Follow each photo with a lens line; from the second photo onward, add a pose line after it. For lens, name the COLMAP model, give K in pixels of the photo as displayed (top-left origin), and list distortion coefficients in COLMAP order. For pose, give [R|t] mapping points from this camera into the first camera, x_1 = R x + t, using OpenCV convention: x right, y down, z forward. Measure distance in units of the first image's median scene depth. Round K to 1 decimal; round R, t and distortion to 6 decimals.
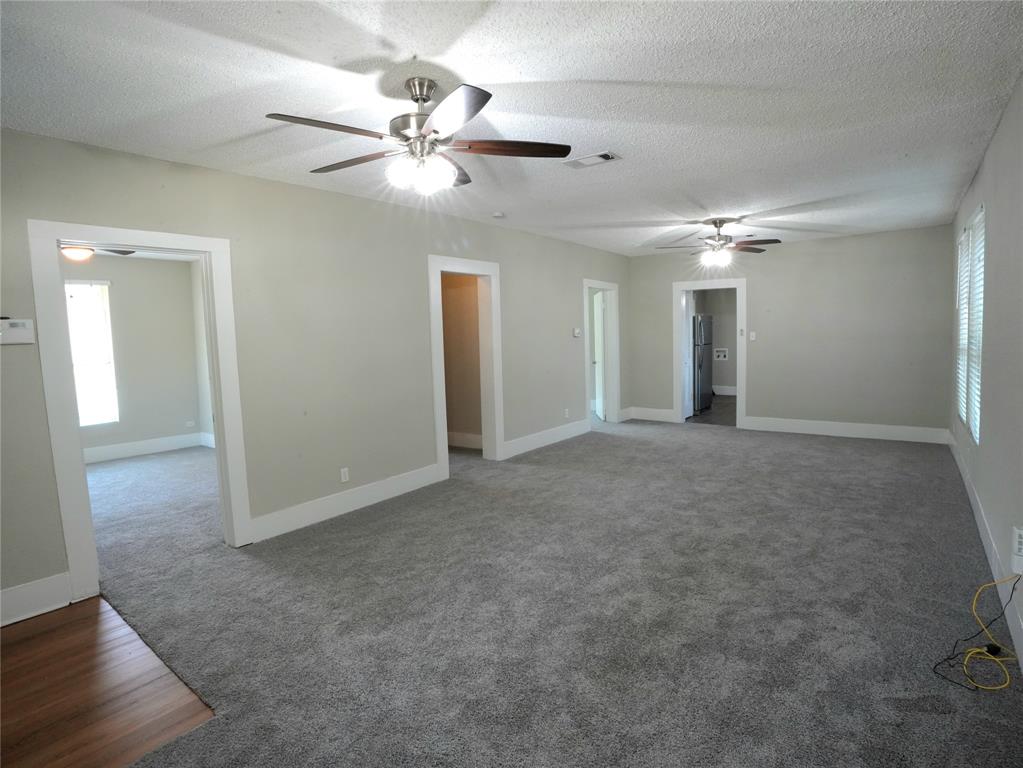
lens RADIAL K [[534.9, 0, 507.4], [0, 534.9, 382.9], [0, 0, 1]] dist [-0.063424, 0.017647]
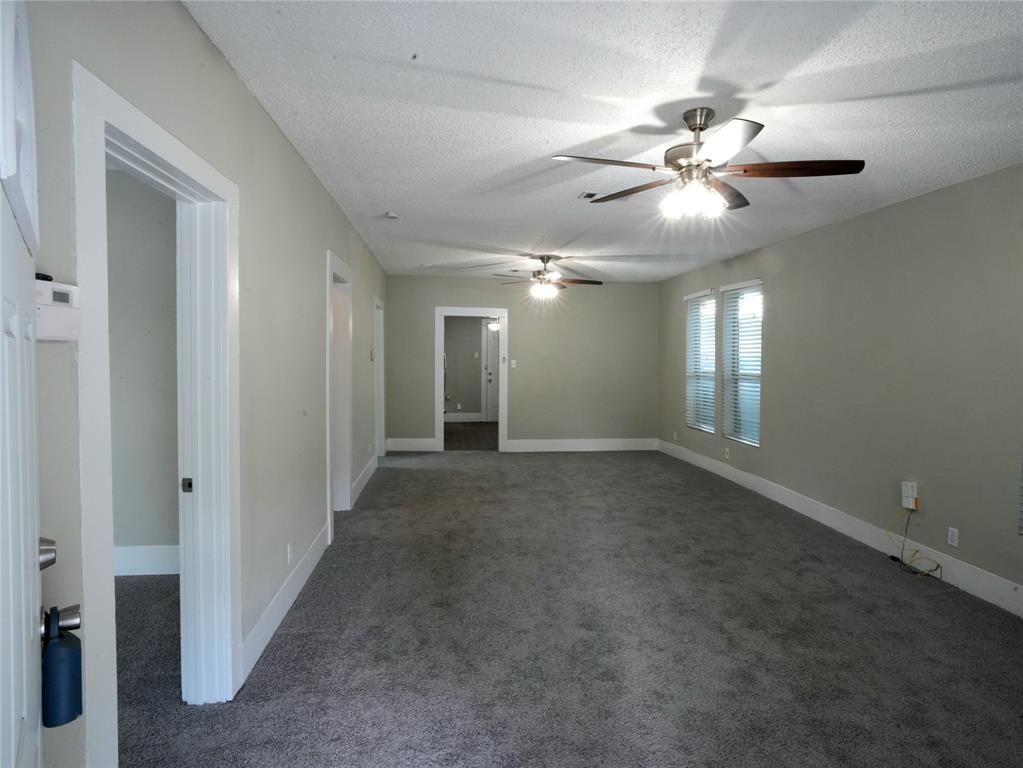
lens RADIAL K [[596.9, 0, 515.1], [0, 596.9, 376.9], [0, 0, 1]] dist [-0.026124, 0.007711]
pose [[0.715918, 0.010643, 0.698104, -0.668210], [0.032597, 0.998284, -0.048649, -0.005552], [-0.697423, 0.057585, 0.714342, 0.245888]]
